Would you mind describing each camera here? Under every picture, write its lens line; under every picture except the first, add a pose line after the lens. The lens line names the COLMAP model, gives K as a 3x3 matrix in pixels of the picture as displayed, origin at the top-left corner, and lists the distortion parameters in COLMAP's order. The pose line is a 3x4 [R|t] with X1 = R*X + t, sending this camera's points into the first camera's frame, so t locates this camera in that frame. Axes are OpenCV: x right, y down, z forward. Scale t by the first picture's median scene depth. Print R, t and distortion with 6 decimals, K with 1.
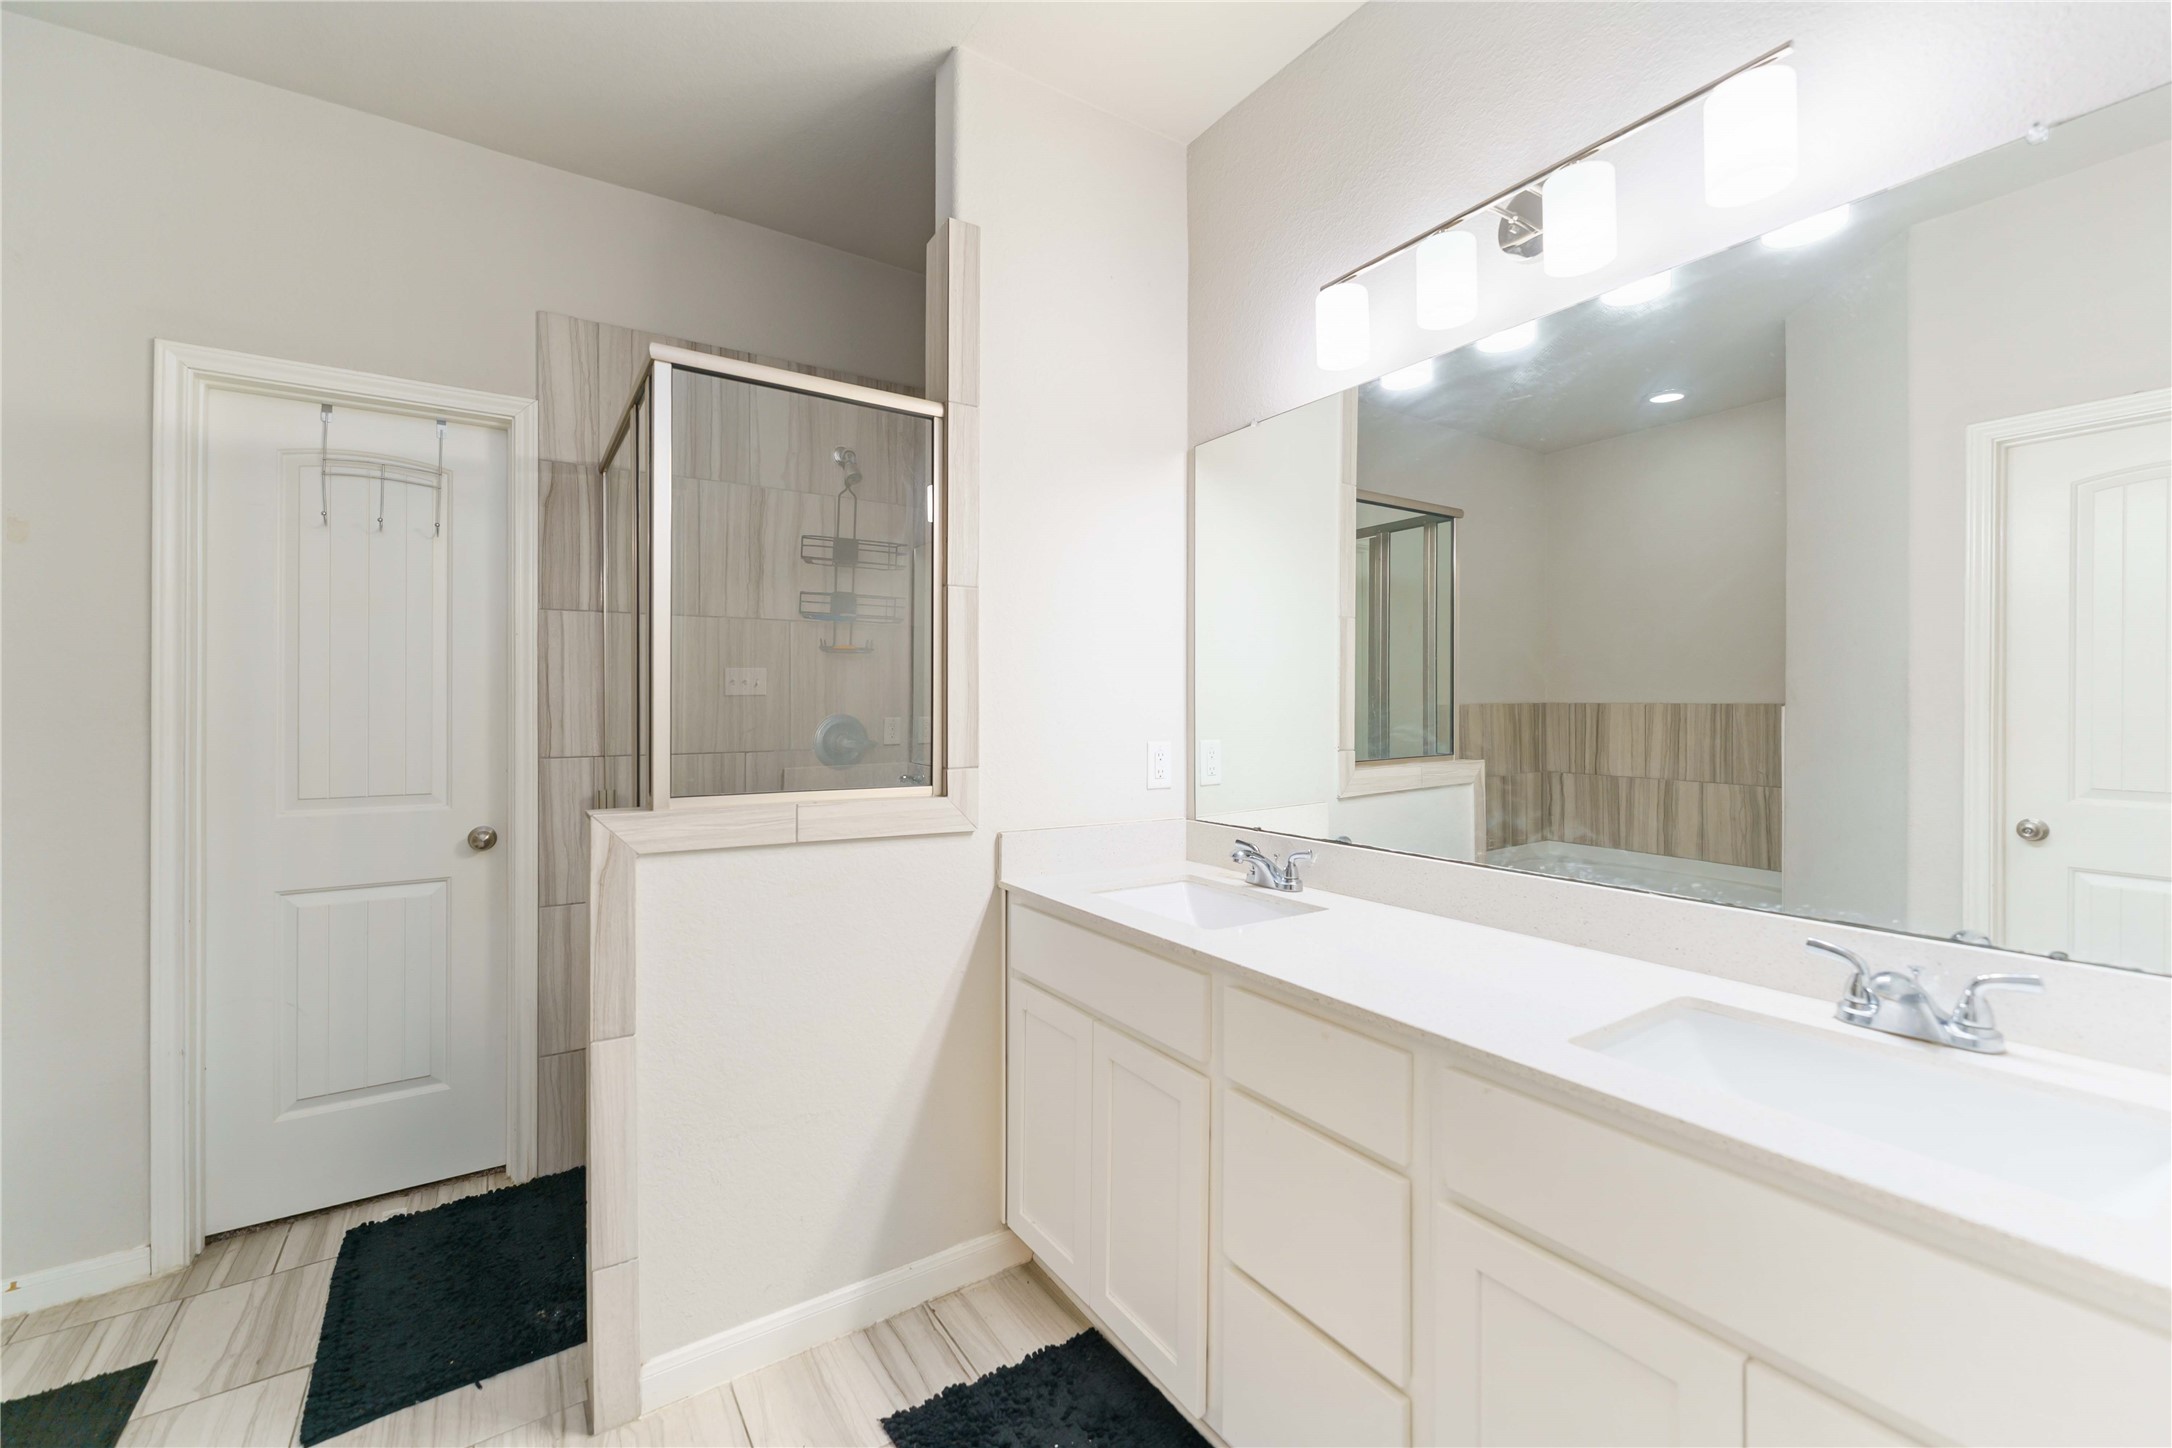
lens RADIAL K [[834.2, 0, 980.4], [0, 834.2, 710.6], [0, 0, 1]] dist [-0.000533, -0.000410]
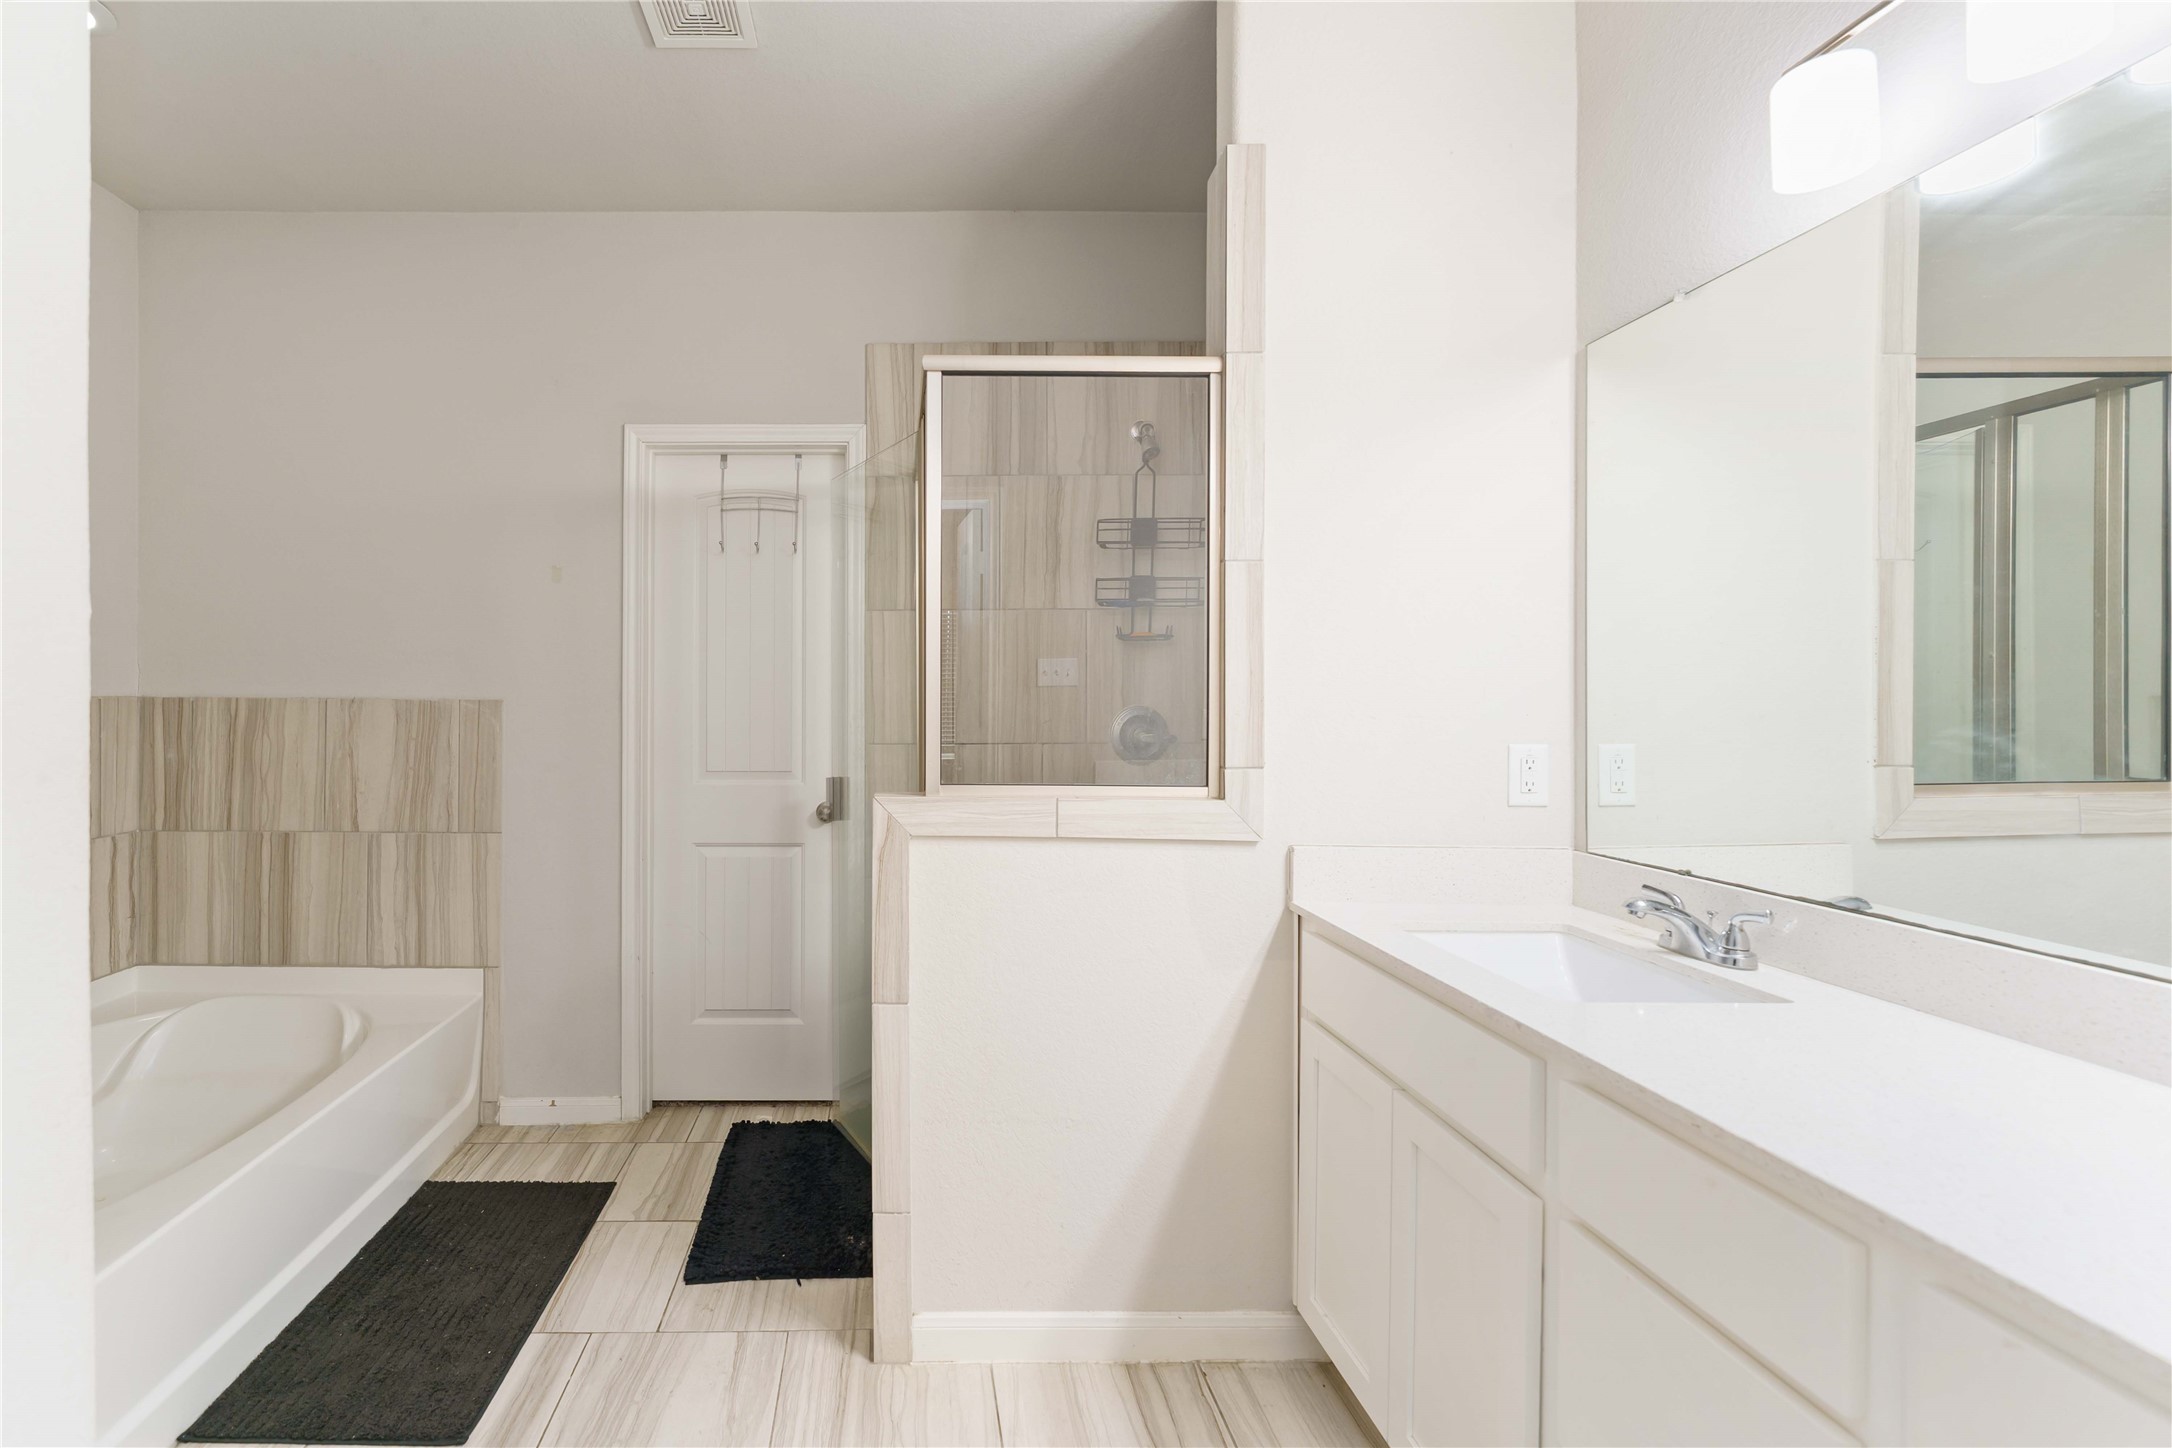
lens RADIAL K [[907.9, 0, 1087.6], [0, 907.9, 700.4], [0, 0, 1]] dist [-0.001611, -0.000805]
pose [[0.860702, 0.001957, -0.509105, 0.327095], [-0.002888, 0.999995, -0.001038, -0.000711], [0.509100, 0.002364, 0.860704, 0.097901]]
